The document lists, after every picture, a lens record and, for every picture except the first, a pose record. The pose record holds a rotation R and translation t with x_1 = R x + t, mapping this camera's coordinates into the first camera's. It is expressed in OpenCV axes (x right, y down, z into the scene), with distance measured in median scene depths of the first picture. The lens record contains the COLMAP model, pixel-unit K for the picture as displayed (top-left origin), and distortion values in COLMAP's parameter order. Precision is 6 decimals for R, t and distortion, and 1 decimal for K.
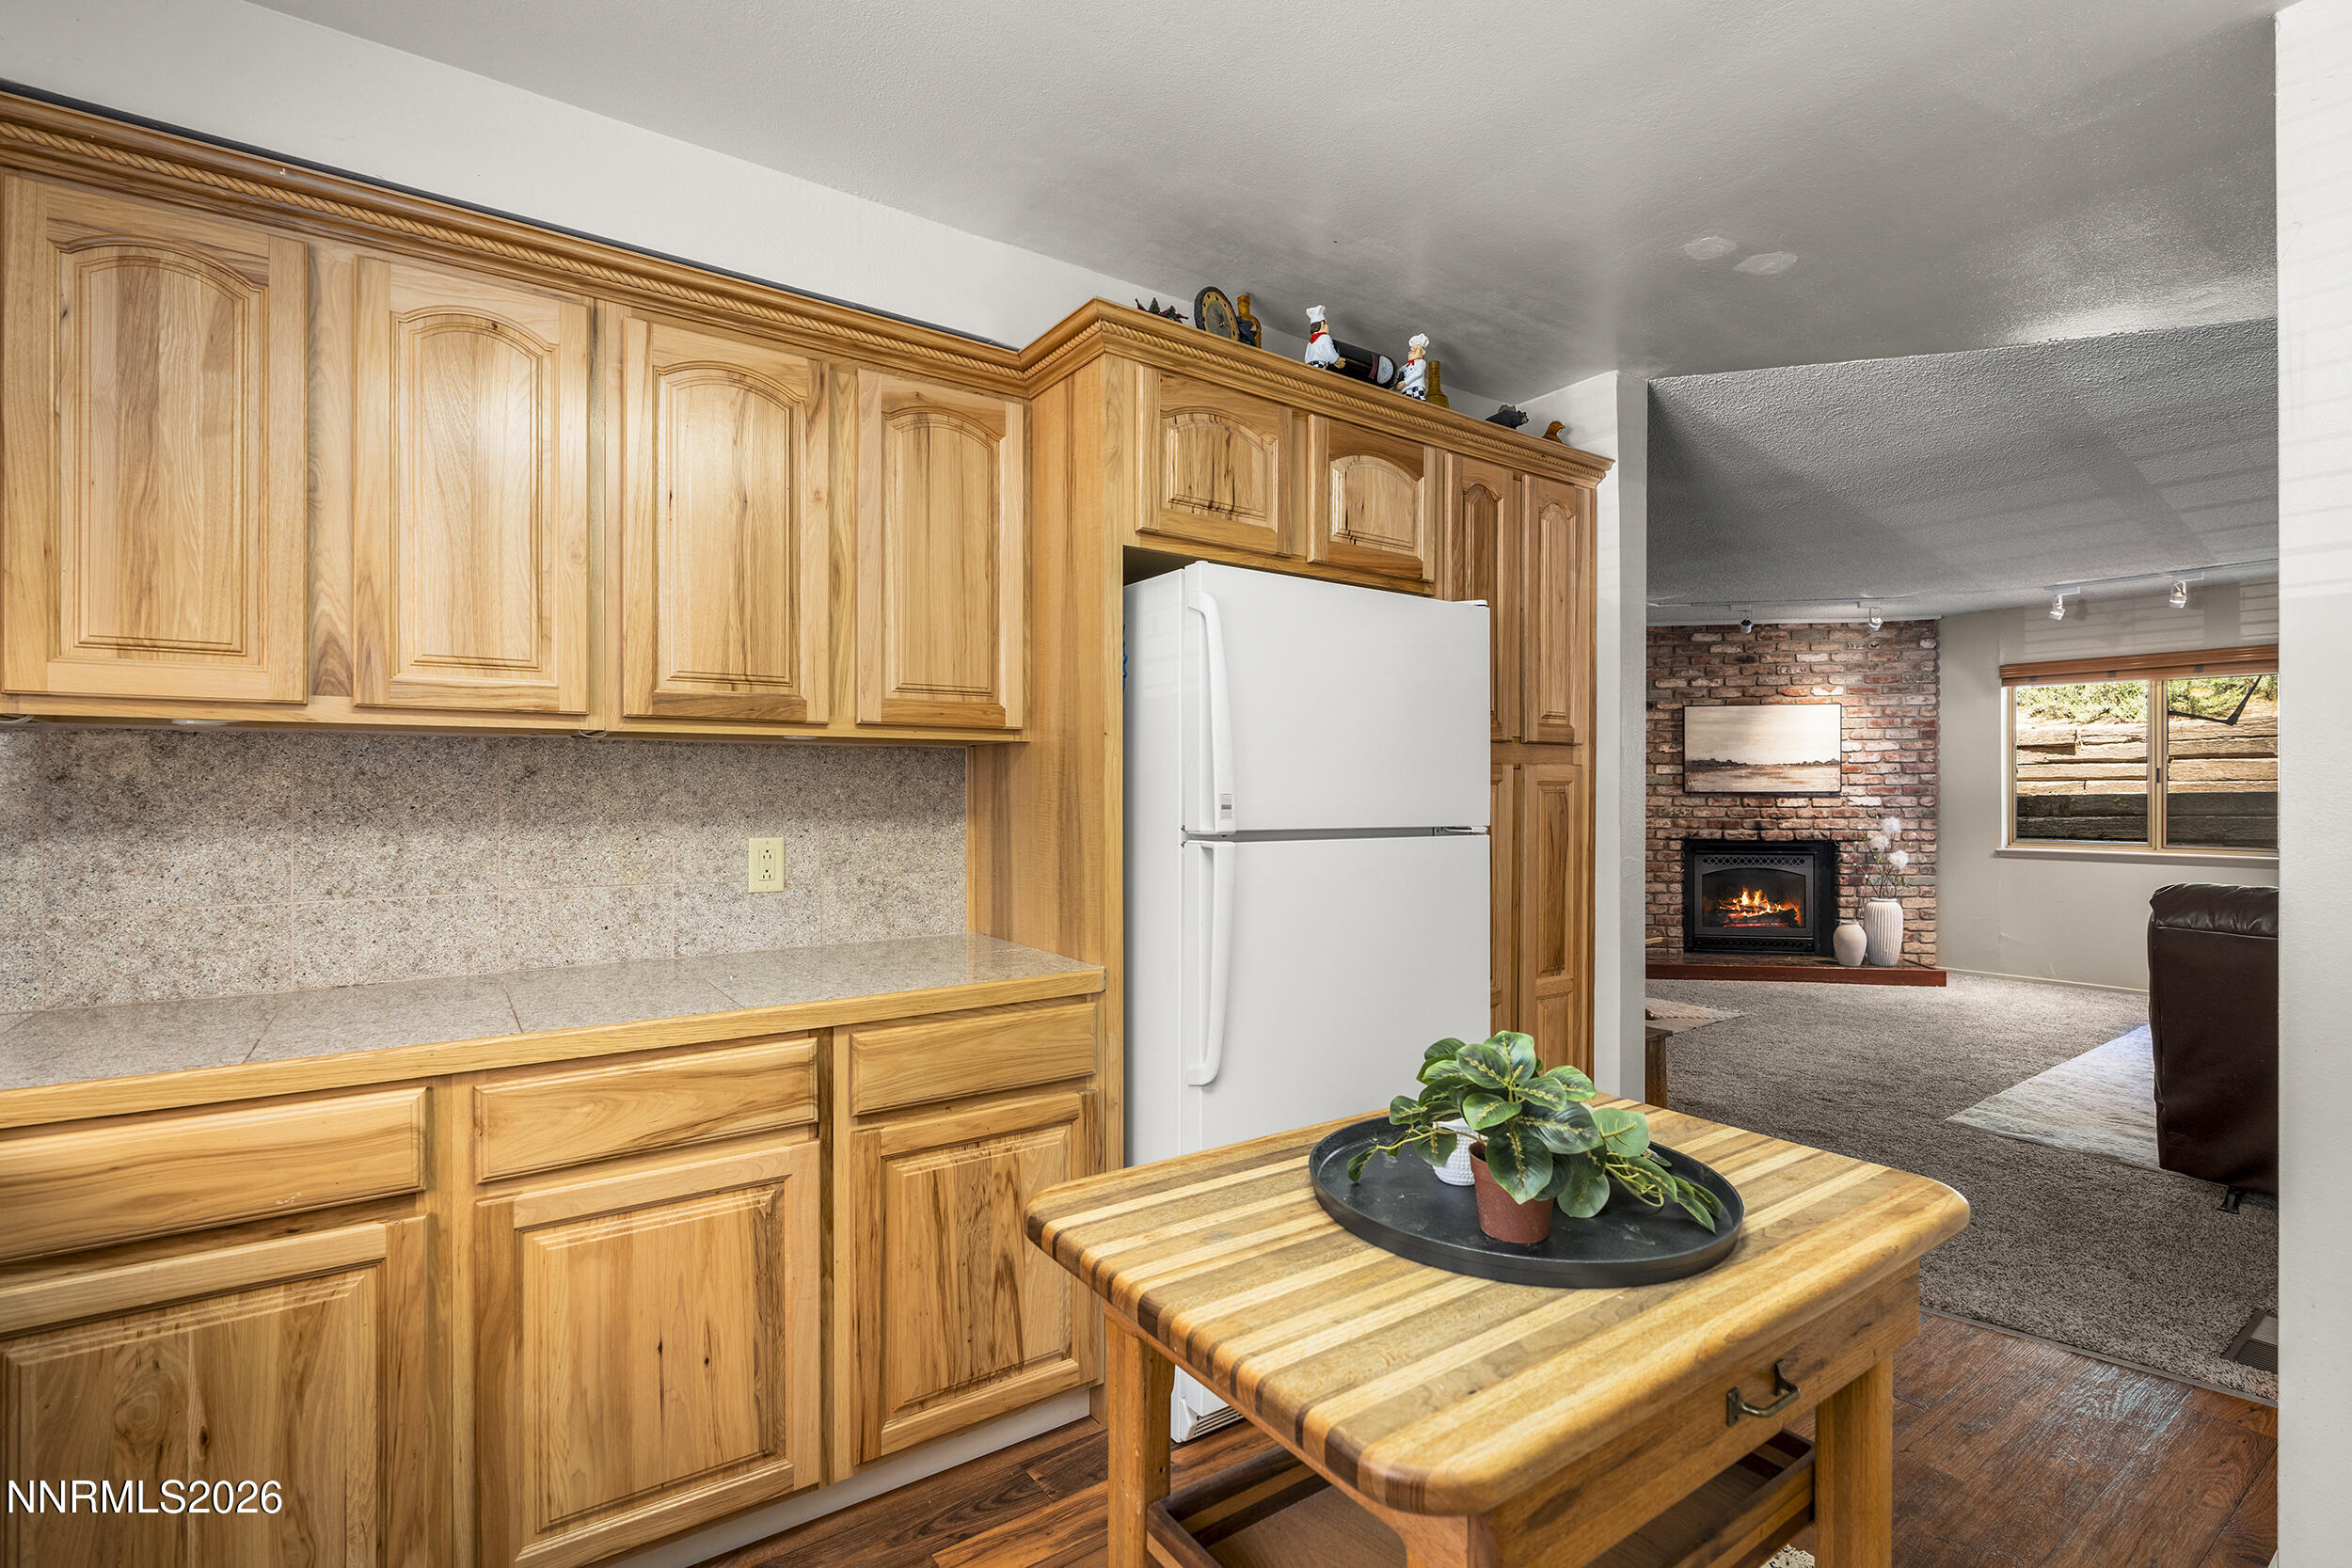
lens RADIAL K [[1077.9, 0, 1175.6], [0, 1077.9, 785.2], [0, 0, 1]] dist [-0.005904, 0.000082]
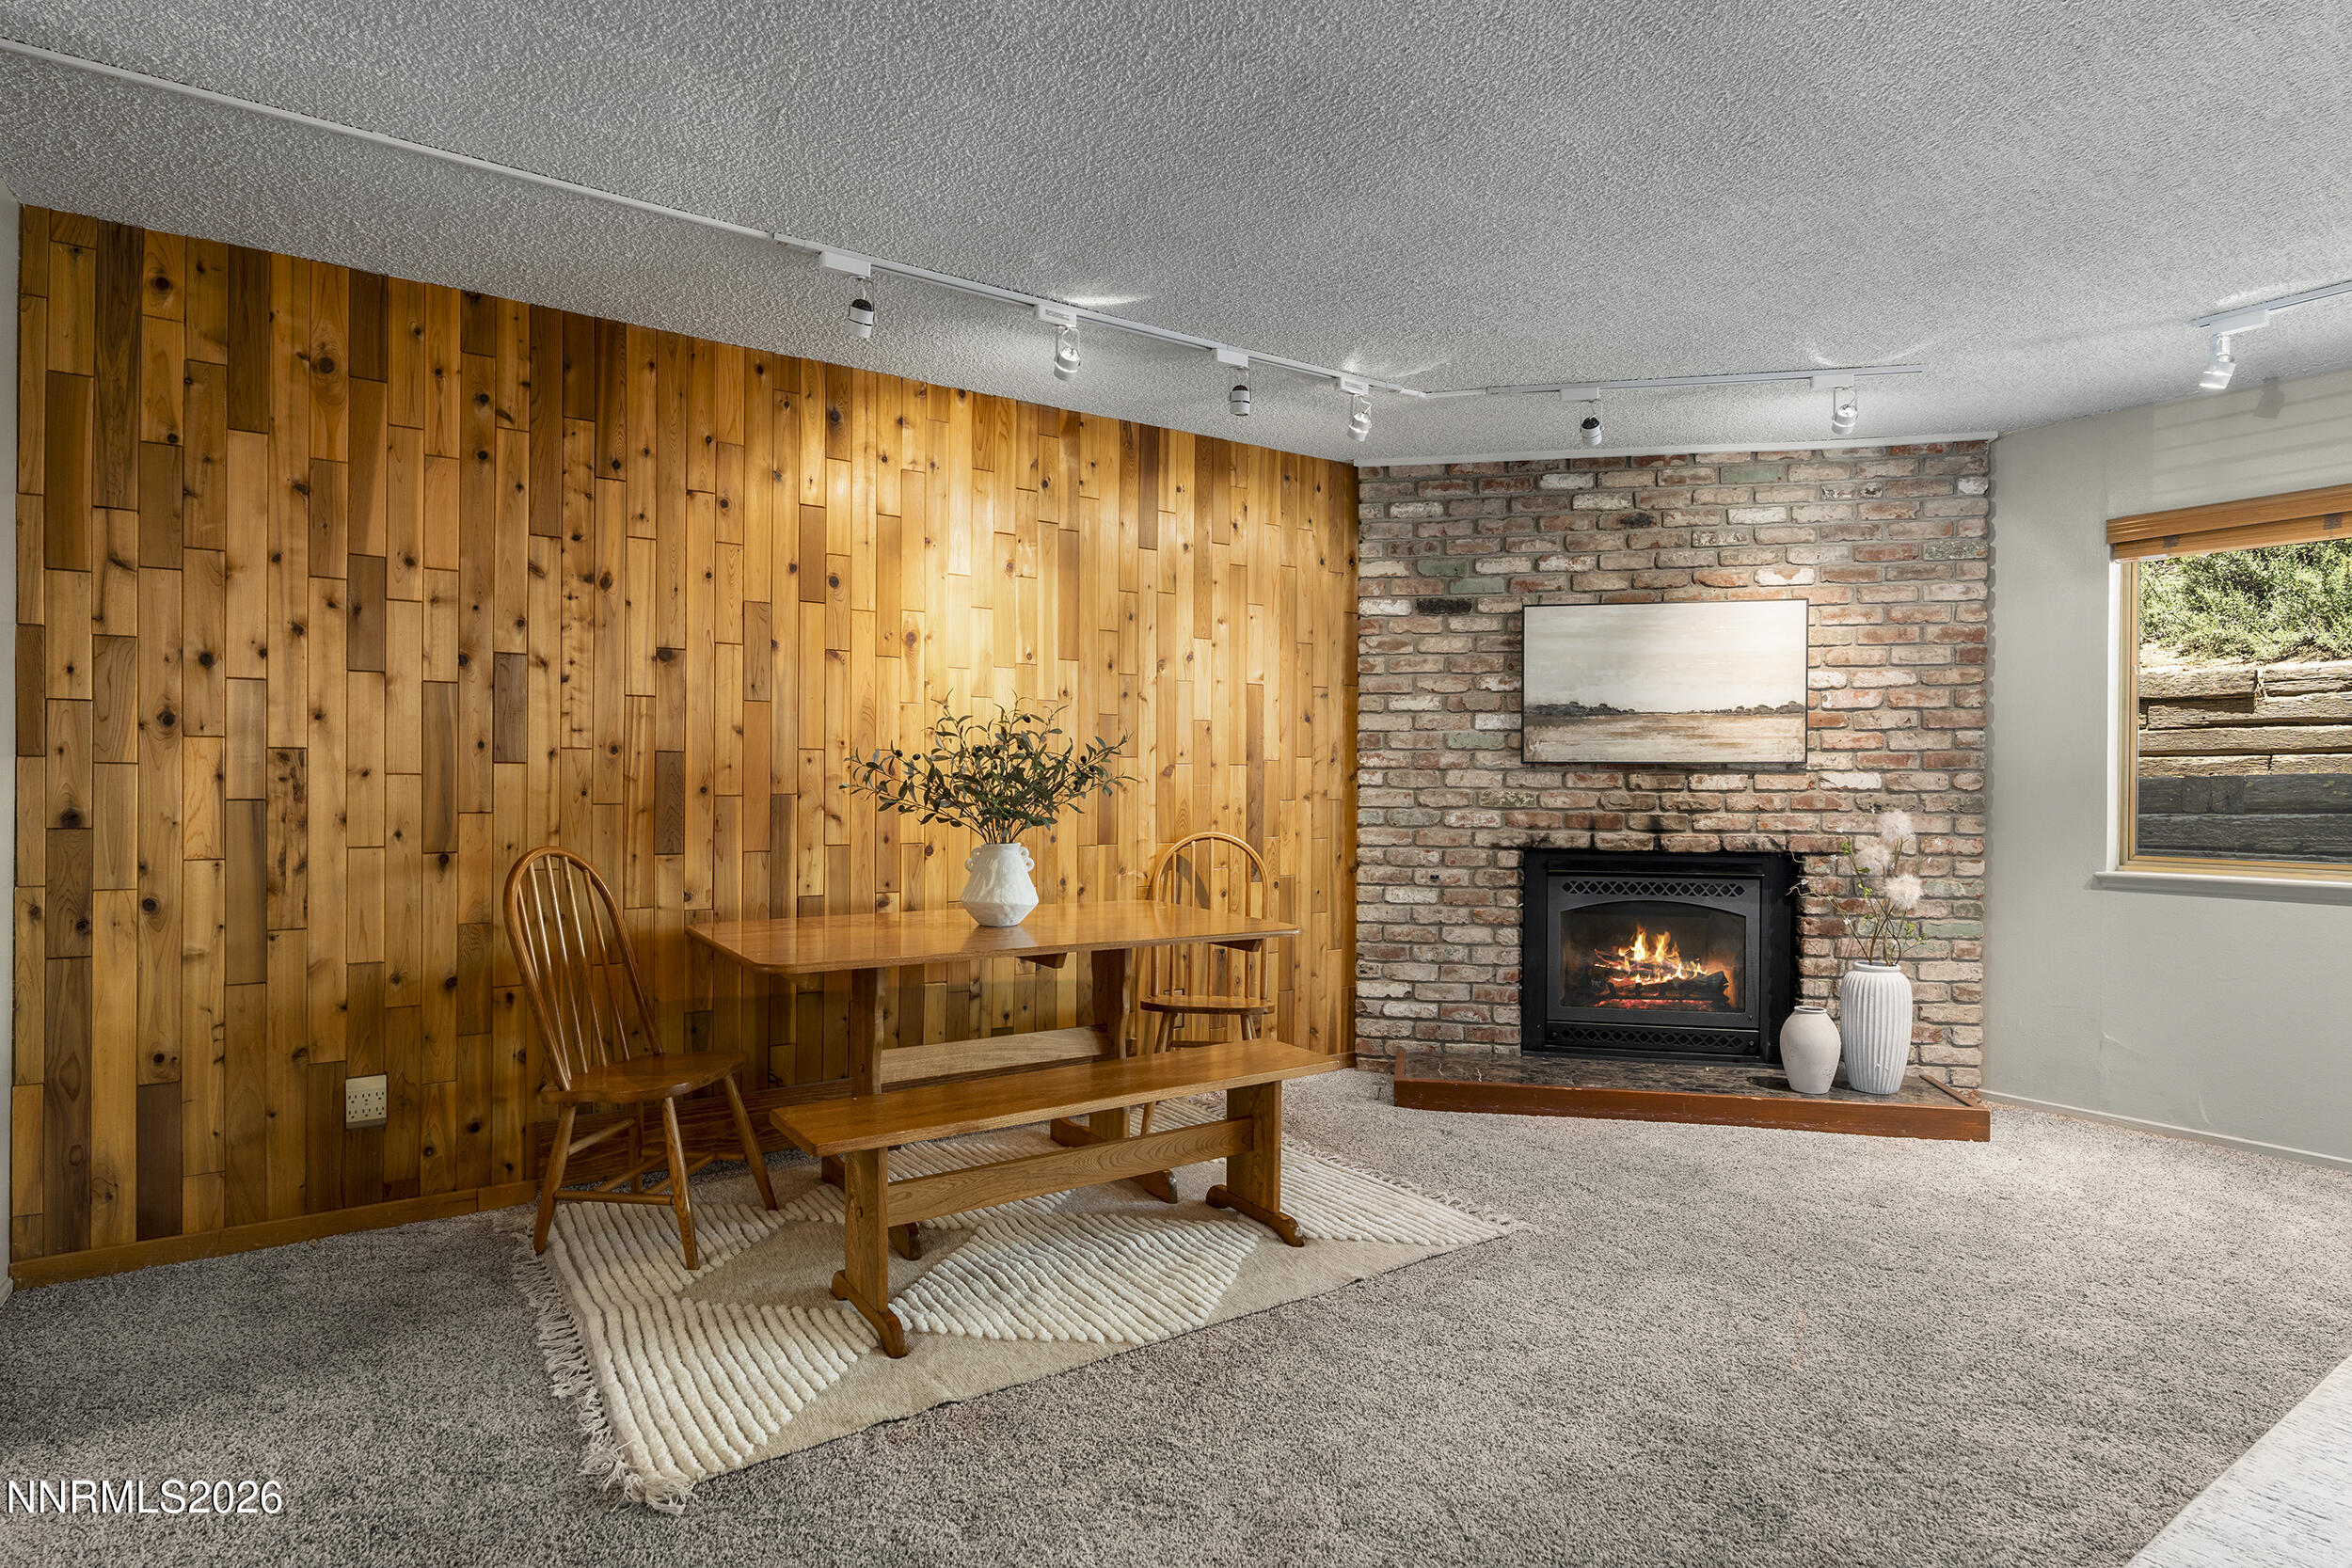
lens RADIAL K [[1221.5, 0, 1170.0], [0, 1221.5, 782.7], [0, 0, 1]] dist [-0.001034, -0.000482]
pose [[0.999583, 0.007247, -0.027947, 0.314201], [-0.007073, 0.999955, 0.006322, 0.014297], [0.027991, -0.006122, 0.999589, 0.375930]]
